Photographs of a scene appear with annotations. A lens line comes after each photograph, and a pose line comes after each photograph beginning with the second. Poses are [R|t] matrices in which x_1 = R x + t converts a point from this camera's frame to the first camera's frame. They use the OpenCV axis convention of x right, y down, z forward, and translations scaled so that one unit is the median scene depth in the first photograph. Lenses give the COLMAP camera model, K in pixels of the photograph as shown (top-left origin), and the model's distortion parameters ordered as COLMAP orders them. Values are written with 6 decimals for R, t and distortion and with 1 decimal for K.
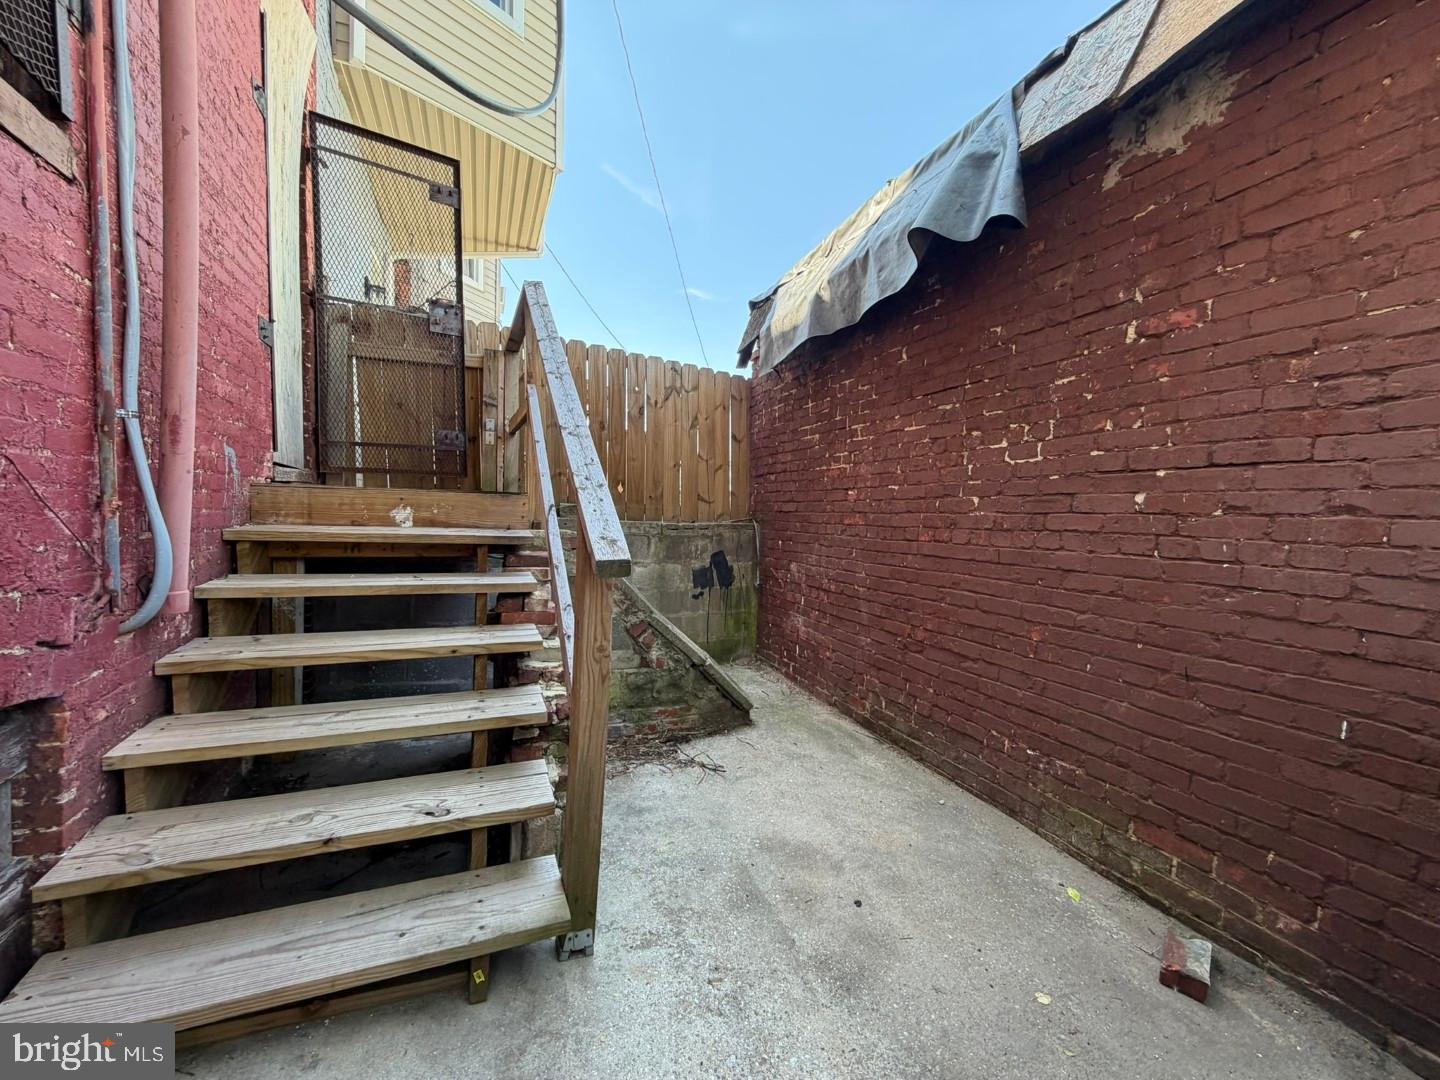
lens RADIAL K [[585.7, 0, 720.0], [0, 585.7, 540.0], [0, 0, 1]] dist [0.013102, -0.002915]
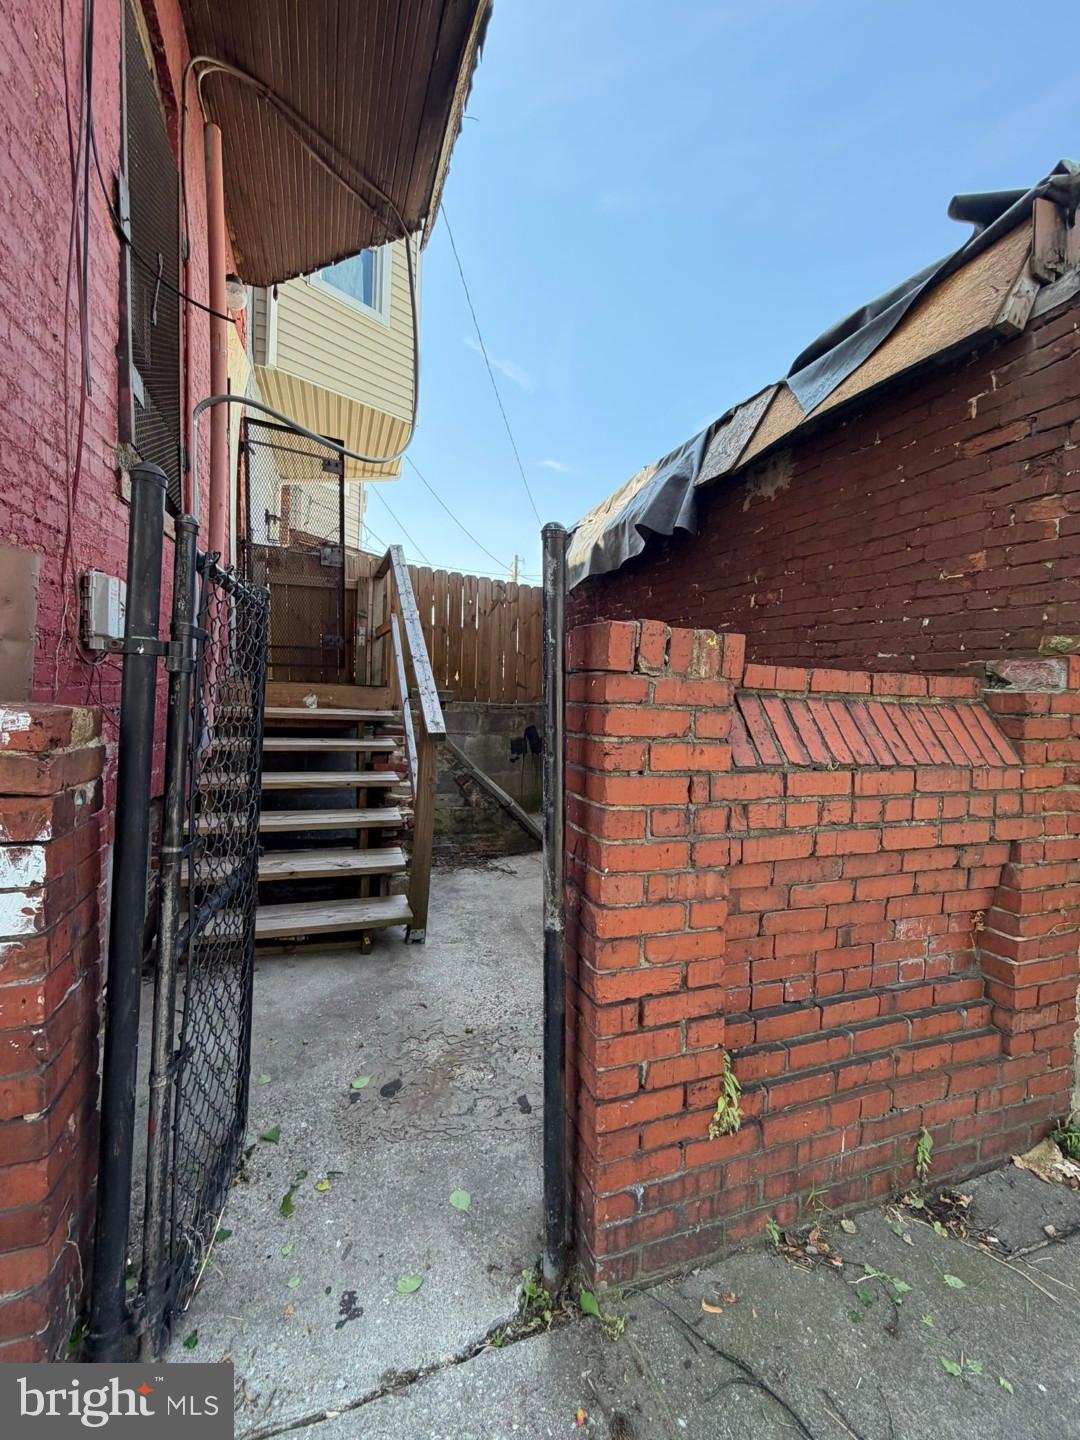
lens RADIAL K [[585.7, 0, 540.2], [0, 585.7, 711.6], [0, 0, 1]] dist [0.013102, -0.002915]
pose [[0.998639, 0.015988, -0.049650, 0.128272], [-0.015973, 0.999872, 0.000691, -0.021812], [0.049655, 0.000103, 0.998766, -0.467212]]
